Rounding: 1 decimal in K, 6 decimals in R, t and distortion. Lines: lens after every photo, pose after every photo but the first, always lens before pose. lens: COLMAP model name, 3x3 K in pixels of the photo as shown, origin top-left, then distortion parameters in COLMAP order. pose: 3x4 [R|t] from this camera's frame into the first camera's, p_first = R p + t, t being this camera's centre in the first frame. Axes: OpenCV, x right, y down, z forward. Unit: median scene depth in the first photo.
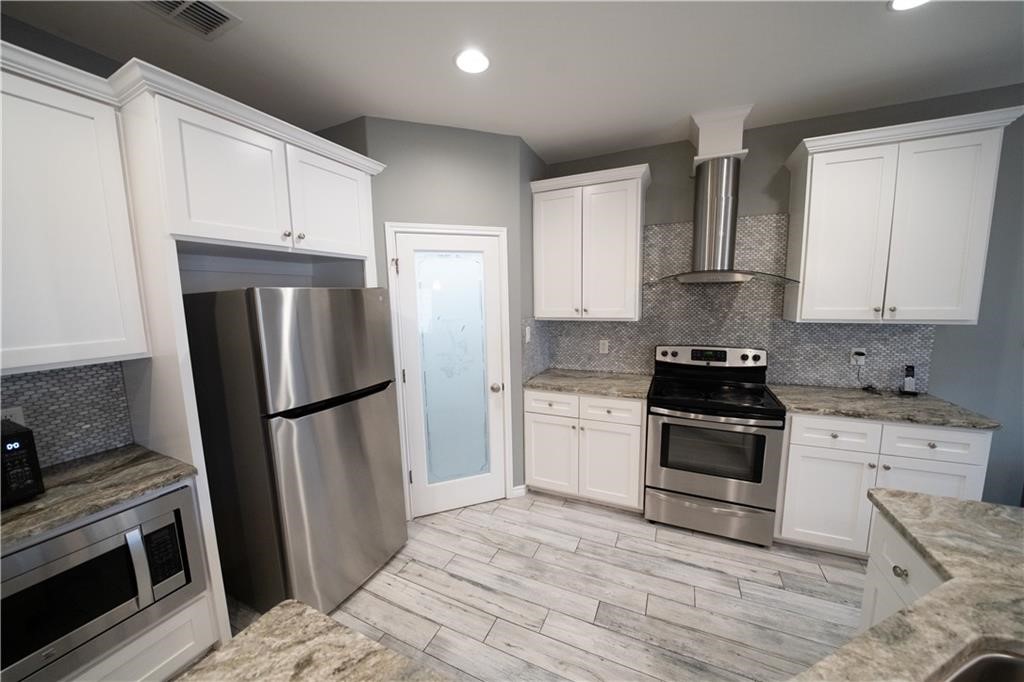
lens RADIAL K [[354.4, 0, 512.0], [0, 354.4, 341.0], [0, 0, 1]] dist [-0.030158, 0.003535]
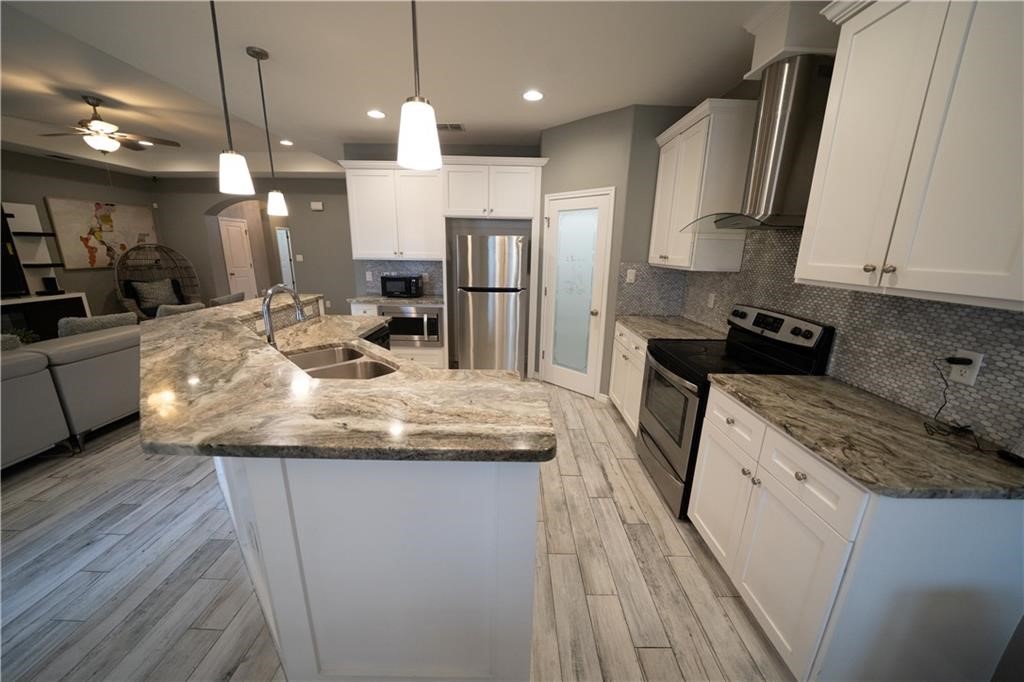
lens RADIAL K [[354.4, 0, 512.0], [0, 354.4, 341.0], [0, 0, 1]] dist [-0.030158, 0.003535]
pose [[0.420562, 0.253927, -0.871005, 1.161422], [-0.139557, 0.966715, 0.214445, -0.008091], [0.896466, 0.031367, 0.442001, 0.151870]]
